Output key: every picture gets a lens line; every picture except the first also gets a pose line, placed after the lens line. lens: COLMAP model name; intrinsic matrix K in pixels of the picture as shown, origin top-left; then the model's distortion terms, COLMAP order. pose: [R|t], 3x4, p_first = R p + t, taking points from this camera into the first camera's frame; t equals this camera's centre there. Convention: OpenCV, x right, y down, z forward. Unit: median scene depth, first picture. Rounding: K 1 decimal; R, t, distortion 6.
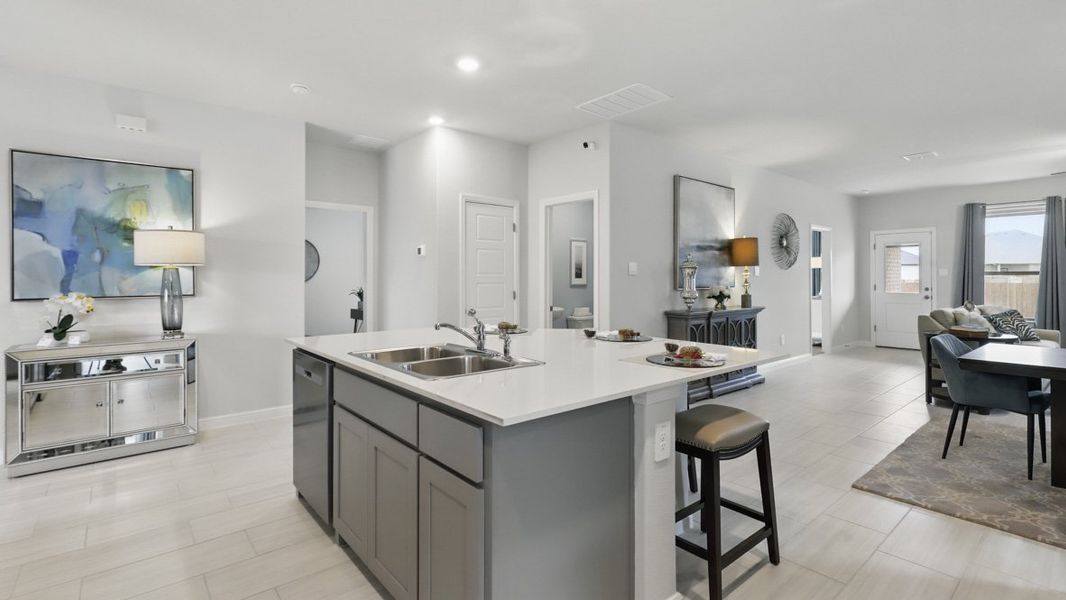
lens RADIAL K [[489.0, 0, 526.8], [0, 489.0, 275.6], [0, 0, 1]] dist [-0.000565, -0.001471]
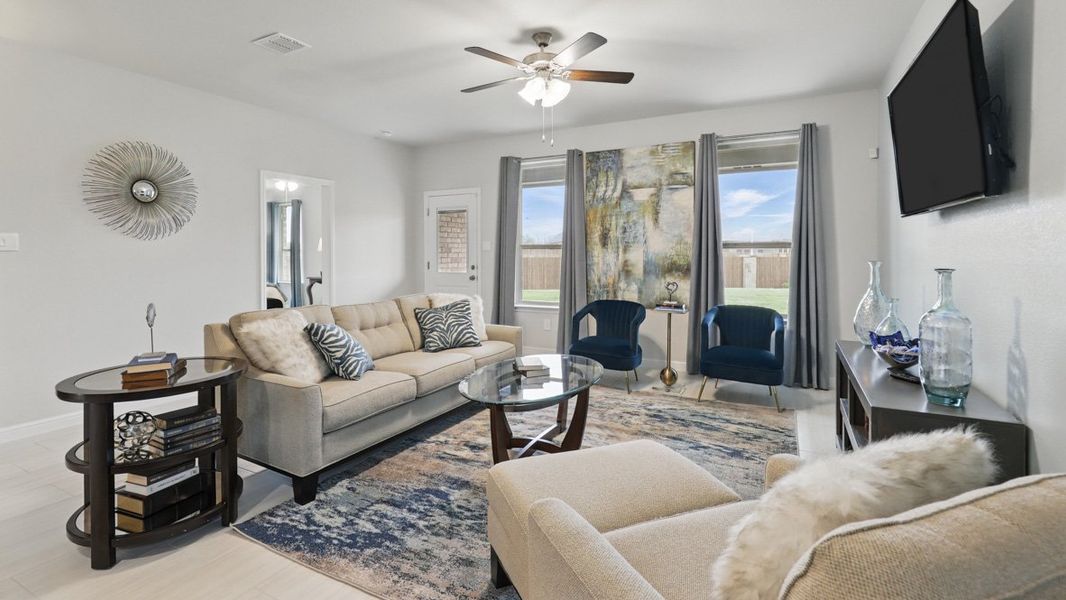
lens RADIAL K [[489.0, 0, 532.7], [0, 489.0, 256.5], [0, 0, 1]] dist [-0.000565, -0.001471]
pose [[0.924592, -0.006870, 0.380897, 0.883322], [0.002370, 0.999922, 0.012282, 0.001663], [-0.380952, -0.010453, 0.924536, 0.354236]]
